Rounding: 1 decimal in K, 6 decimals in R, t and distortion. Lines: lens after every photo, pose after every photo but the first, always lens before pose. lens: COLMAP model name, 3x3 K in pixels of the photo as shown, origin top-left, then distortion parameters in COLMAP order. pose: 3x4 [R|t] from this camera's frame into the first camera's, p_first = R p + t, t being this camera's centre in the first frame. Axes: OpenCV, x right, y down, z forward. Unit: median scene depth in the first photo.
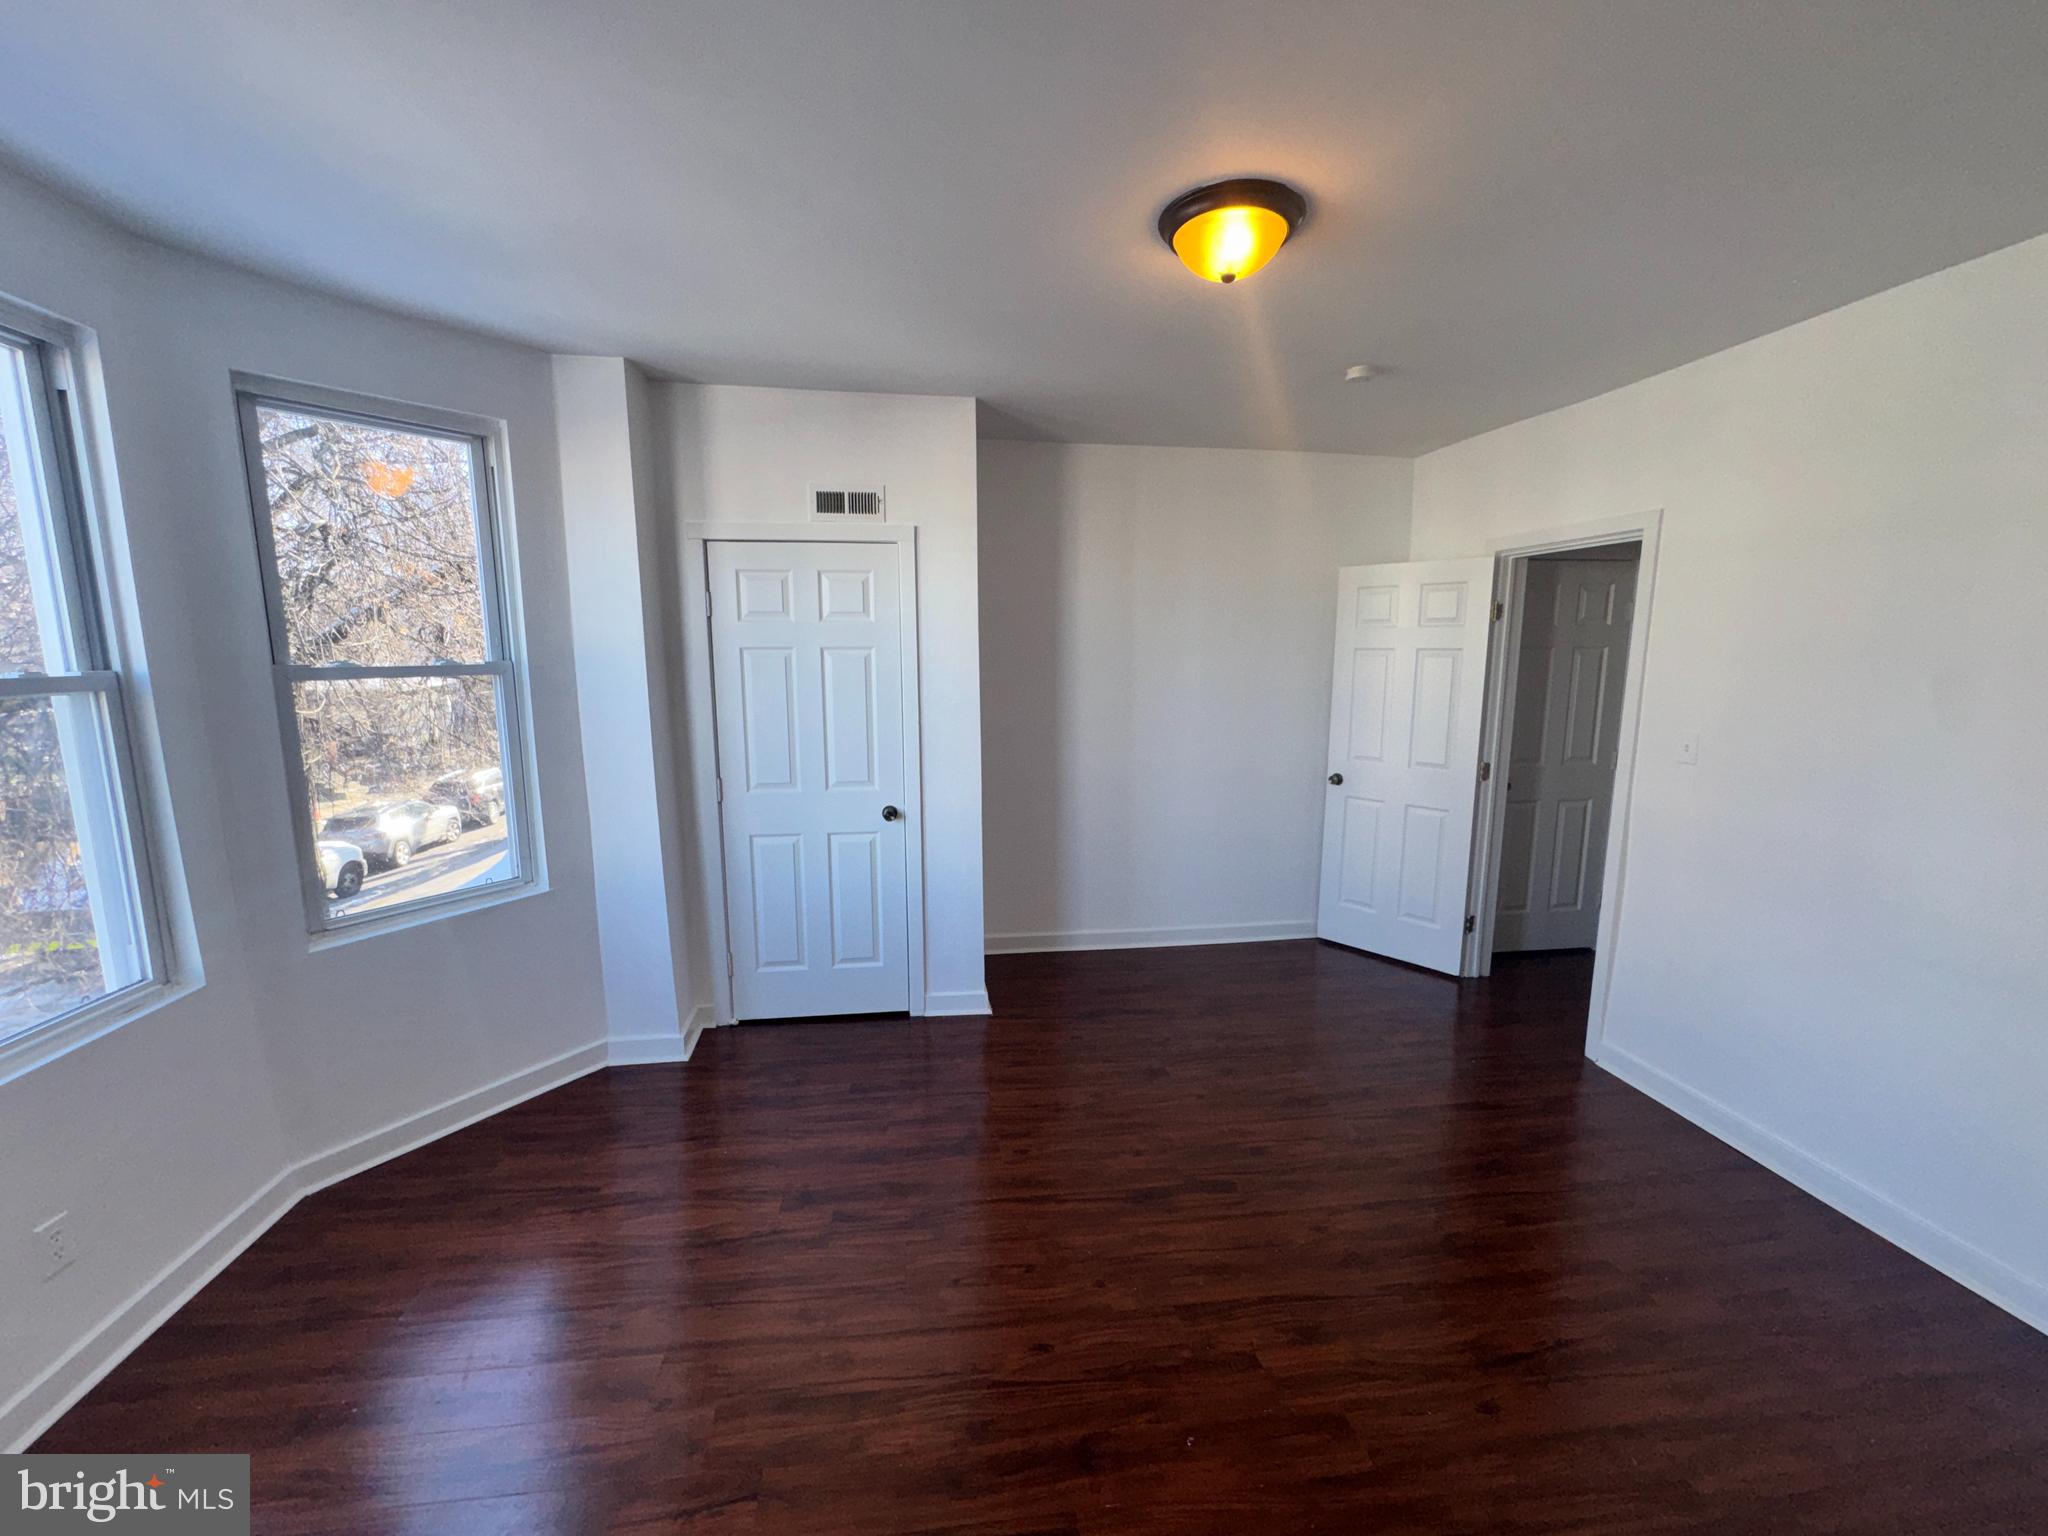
lens RADIAL K [[814.8, 0, 1024.0], [0, 814.8, 768.0], [0, 0, 1]] dist [0.001331, 0.000466]
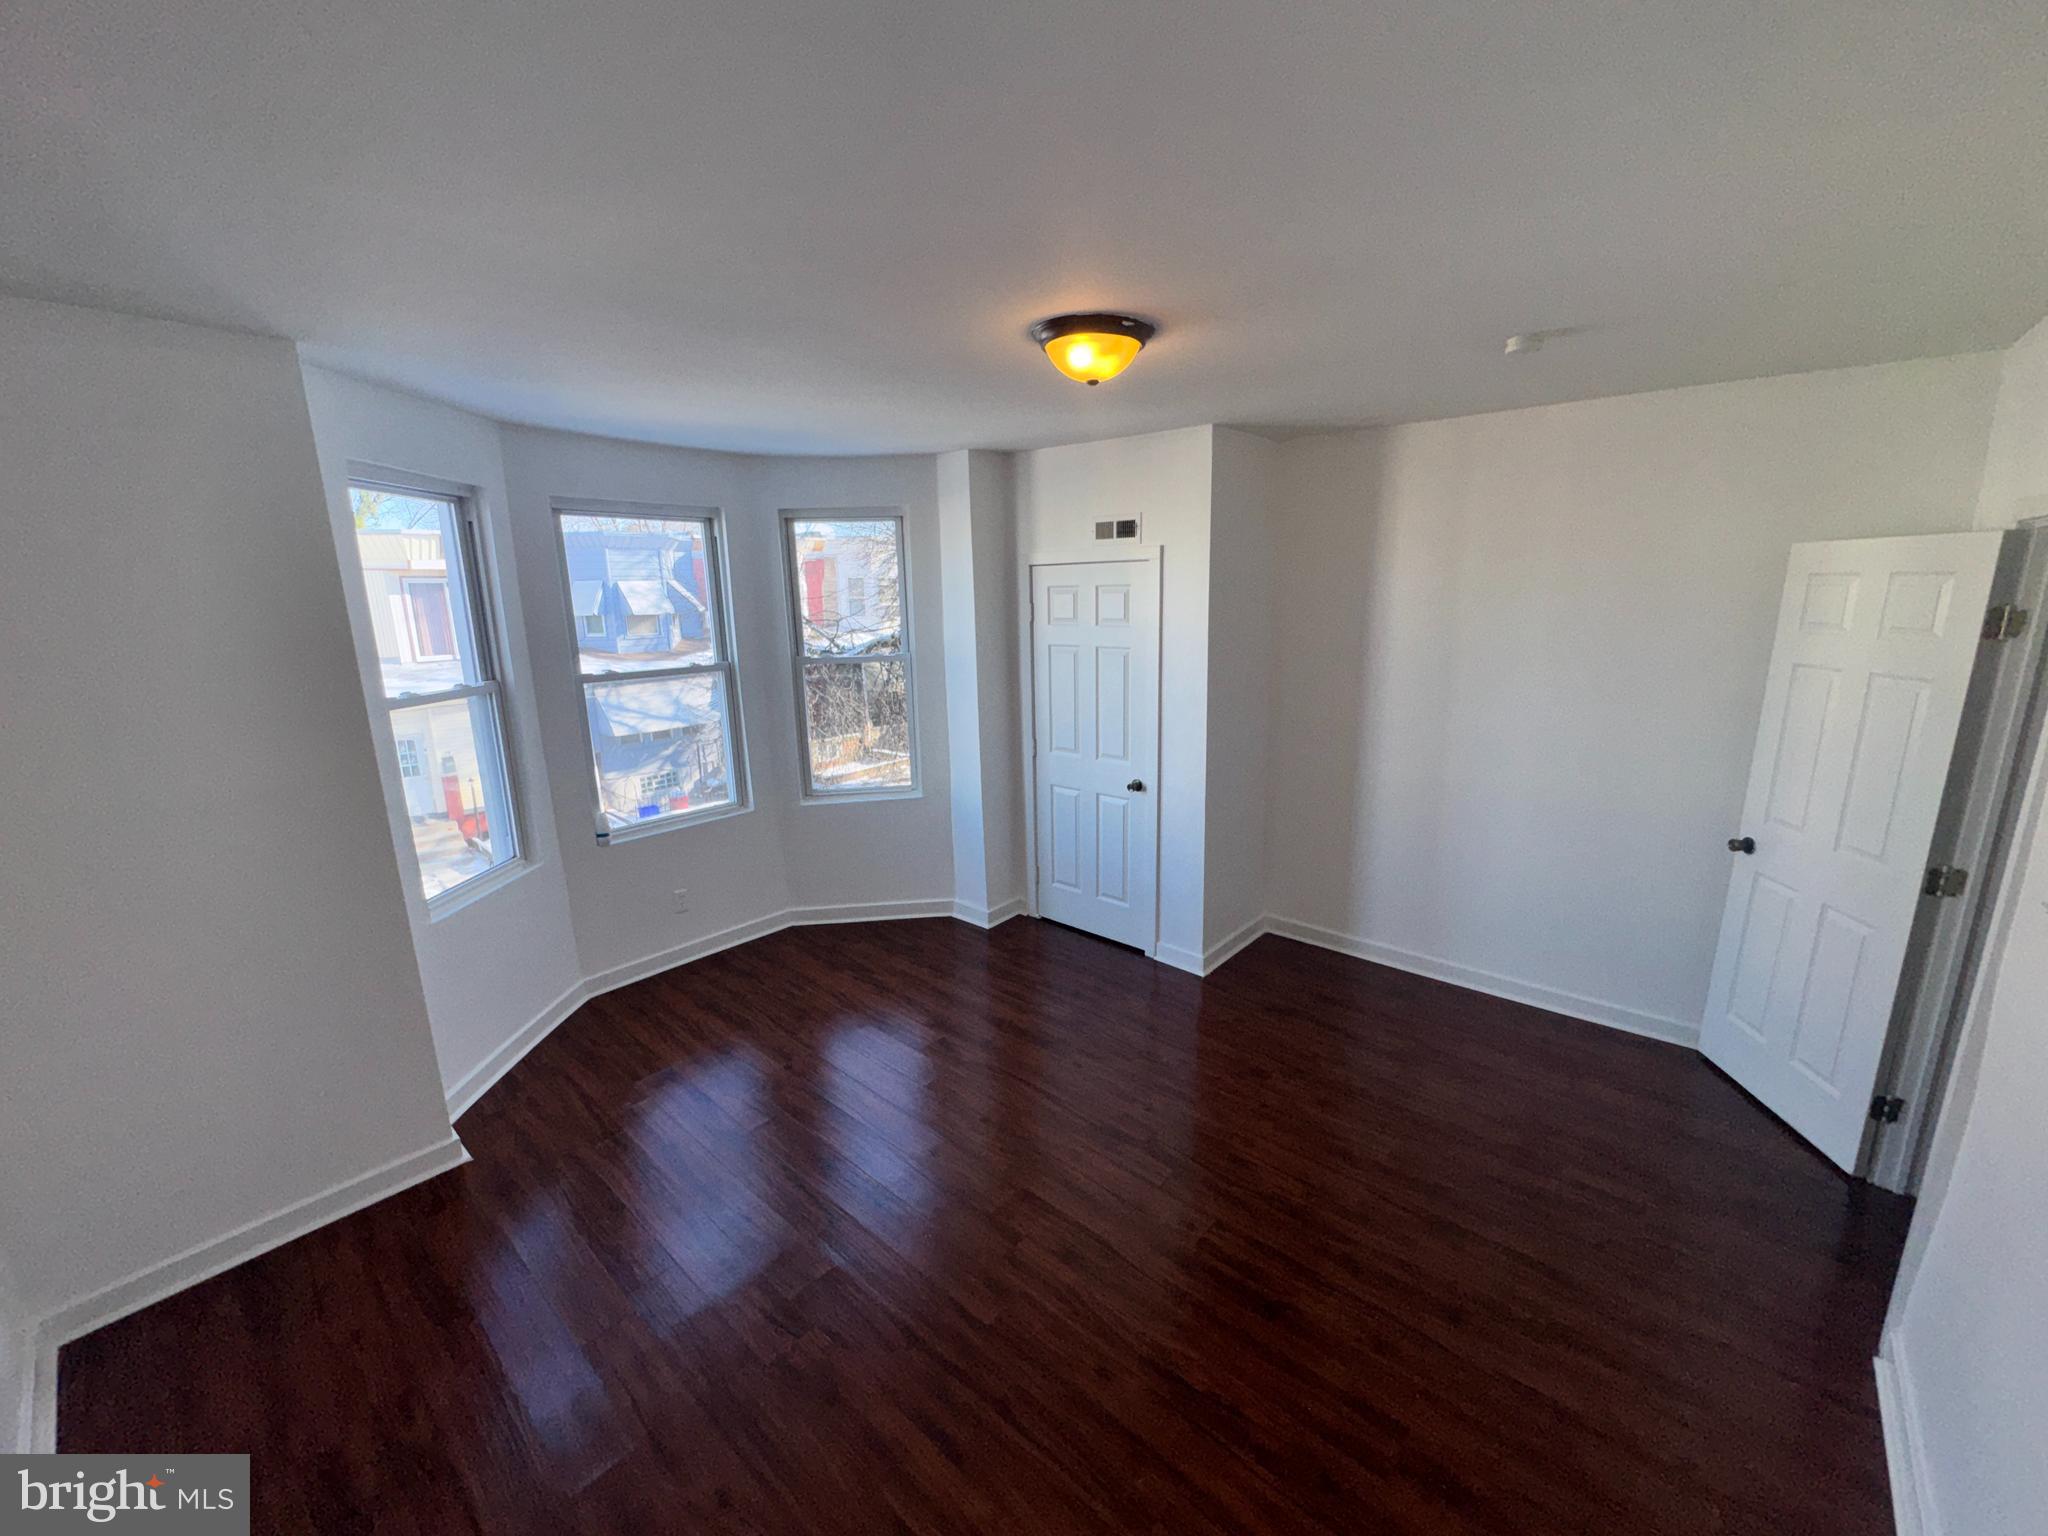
lens RADIAL K [[812.3, 0, 1025.4], [0, 812.3, 771.6], [0, 0, 1]] dist [-0.000645, -0.000021]
pose [[0.656183, 0.156031, -0.738294, 0.648690], [-0.094643, 0.987681, 0.124619, -0.105217], [0.748643, -0.011898, 0.662866, 0.085188]]
